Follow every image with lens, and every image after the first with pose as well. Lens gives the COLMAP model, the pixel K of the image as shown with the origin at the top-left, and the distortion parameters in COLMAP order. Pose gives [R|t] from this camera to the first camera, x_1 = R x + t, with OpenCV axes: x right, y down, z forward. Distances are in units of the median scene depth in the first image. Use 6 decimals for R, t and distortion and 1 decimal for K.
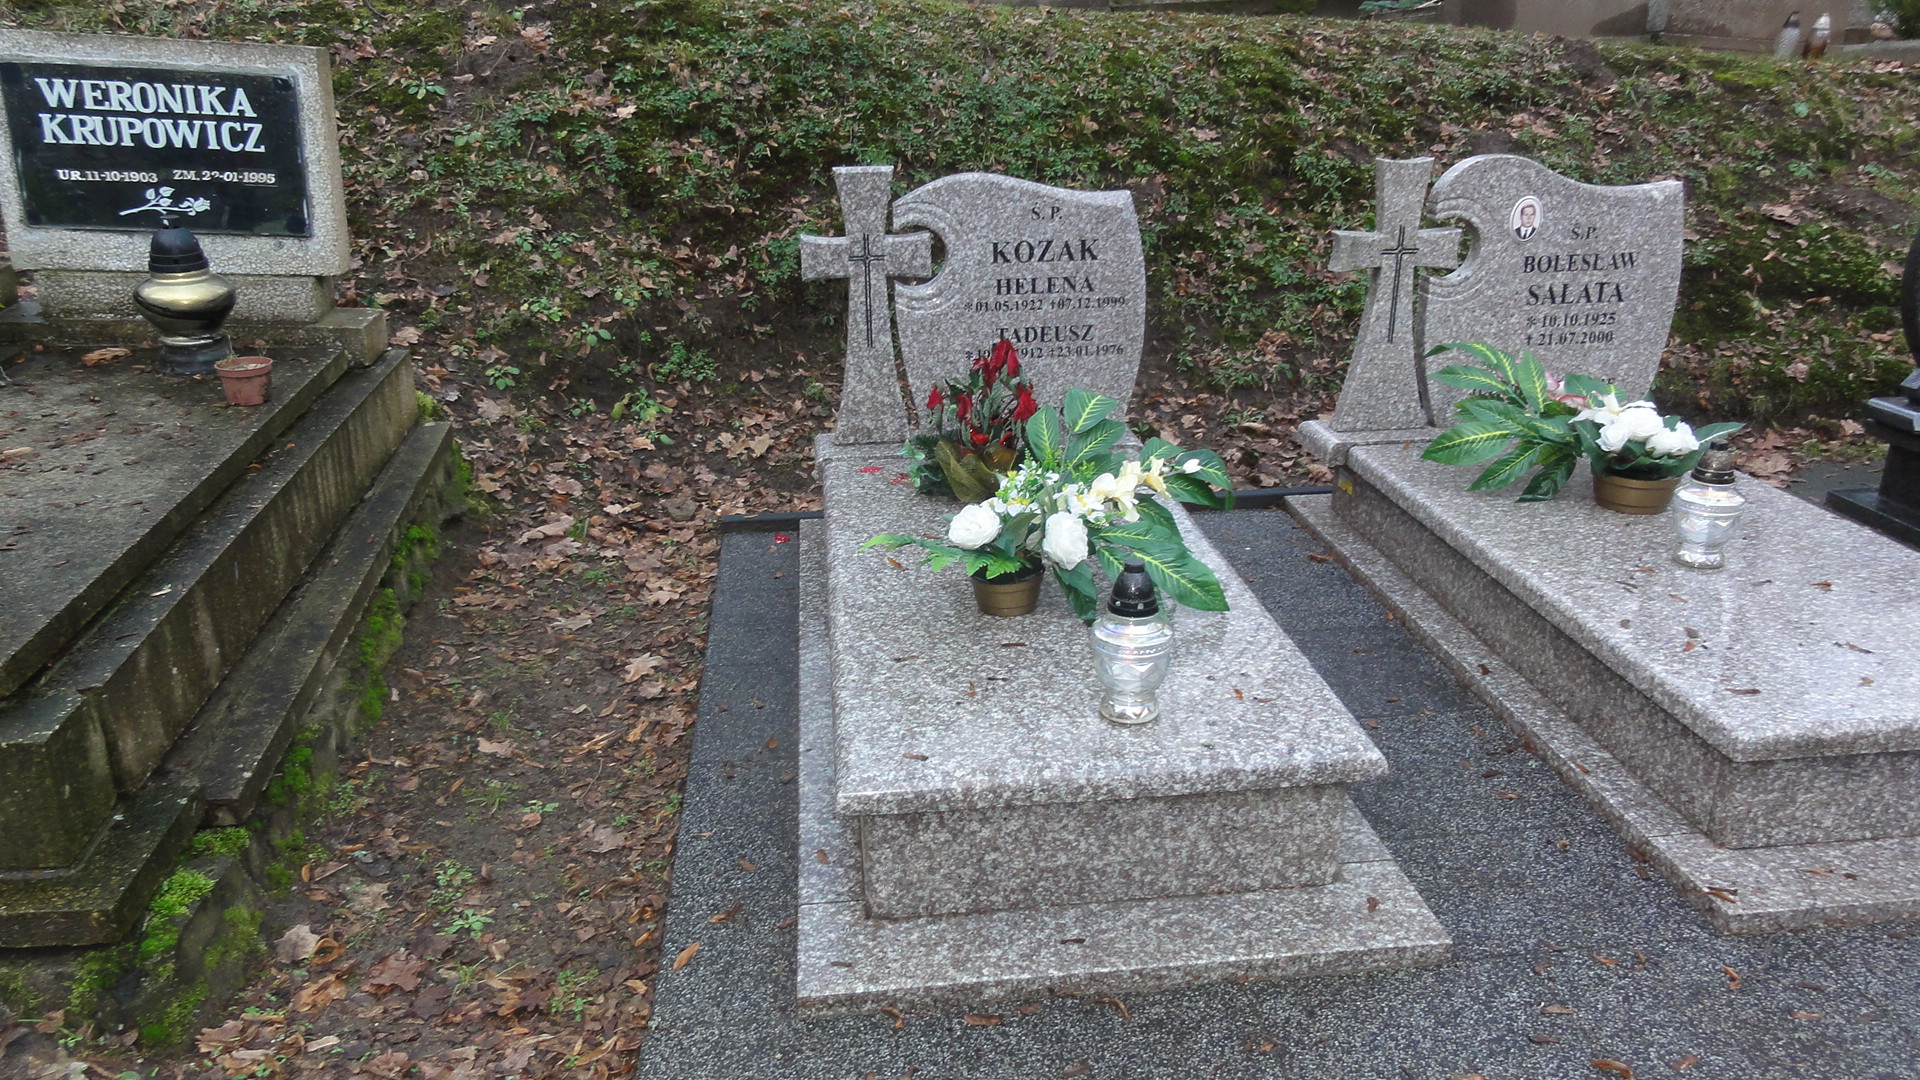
lens RADIAL K [[1349.7, 0, 952.1], [0, 1349.7, 536.2], [0, 0, 1]] dist [0.001542, 0.003488]
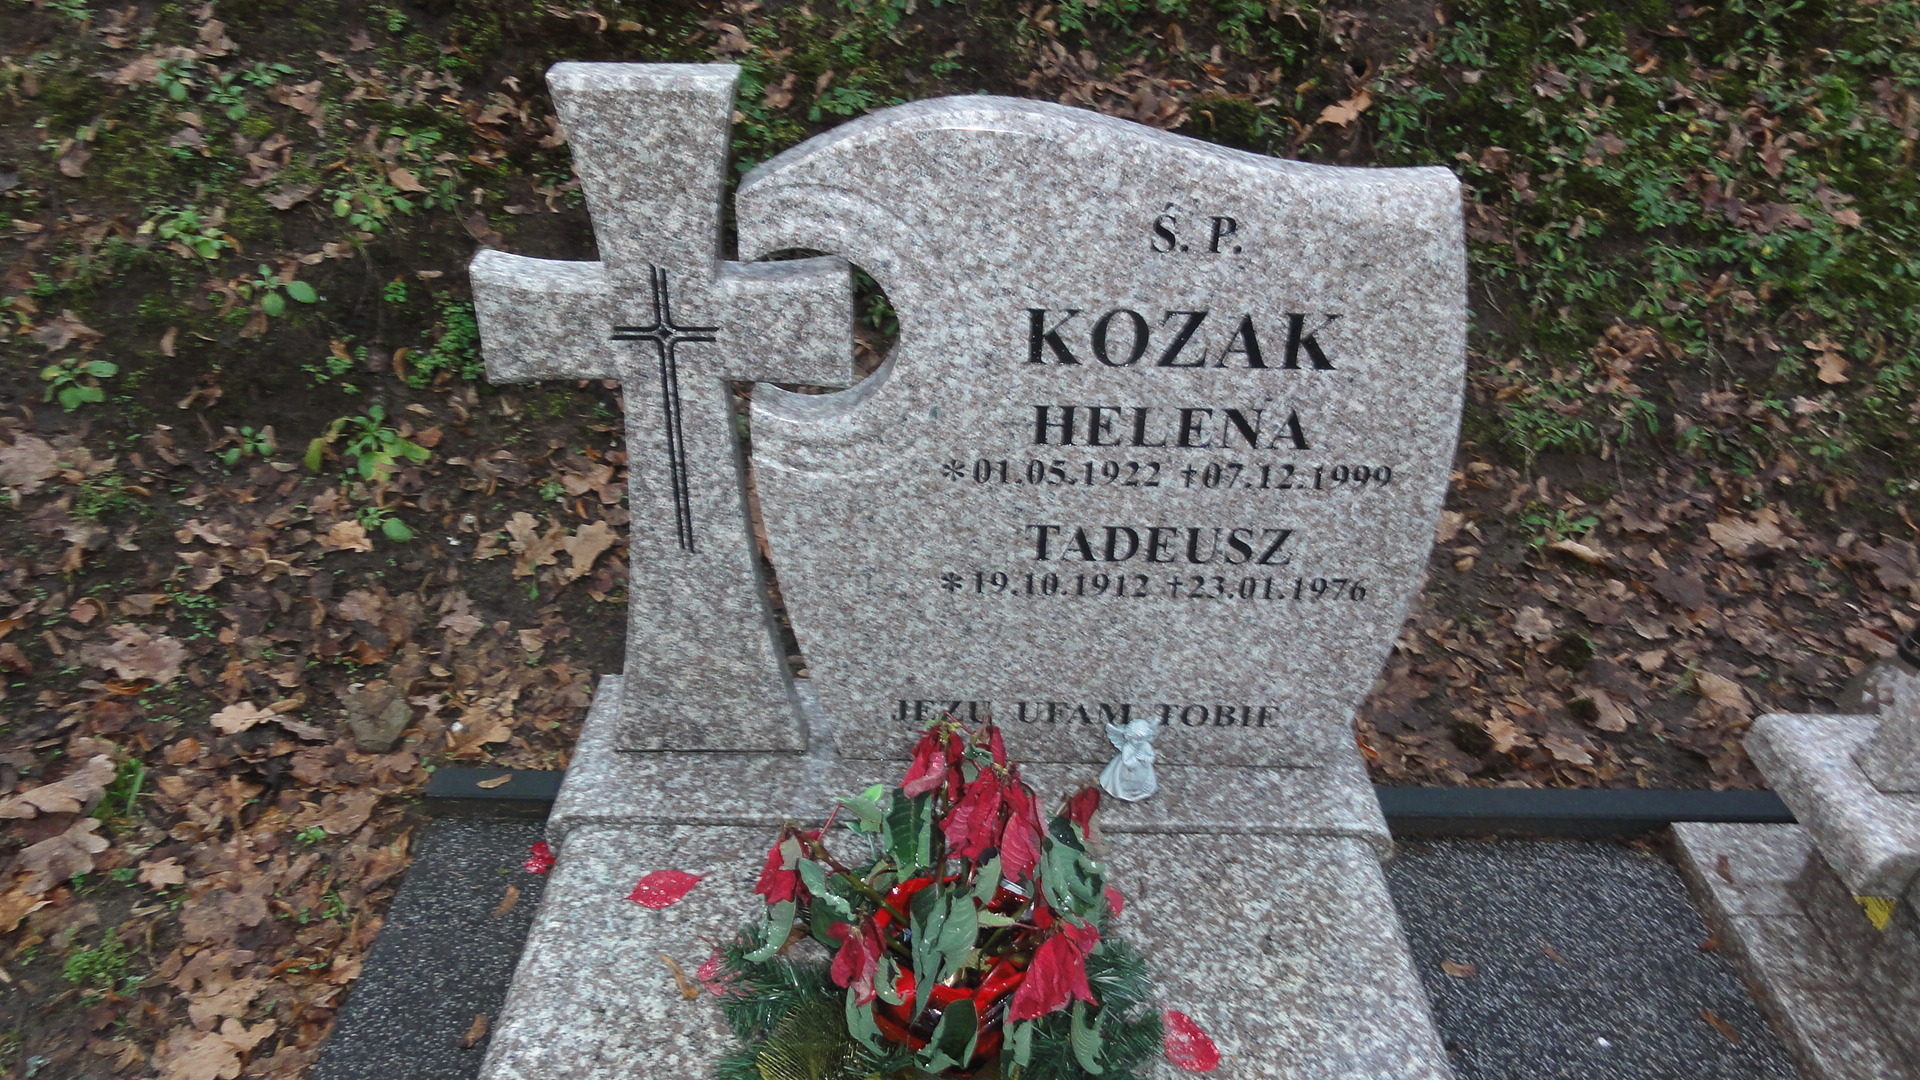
lens RADIAL K [[1349.7, 0, 952.1], [0, 1349.7, 536.2], [0, 0, 1]] dist [0.001542, 0.003488]
pose [[0.992861, 0.087490, -0.081075, 0.034854], [-0.069531, 0.976793, 0.202584, -0.184589], [0.096918, -0.195501, 0.975903, 0.524772]]
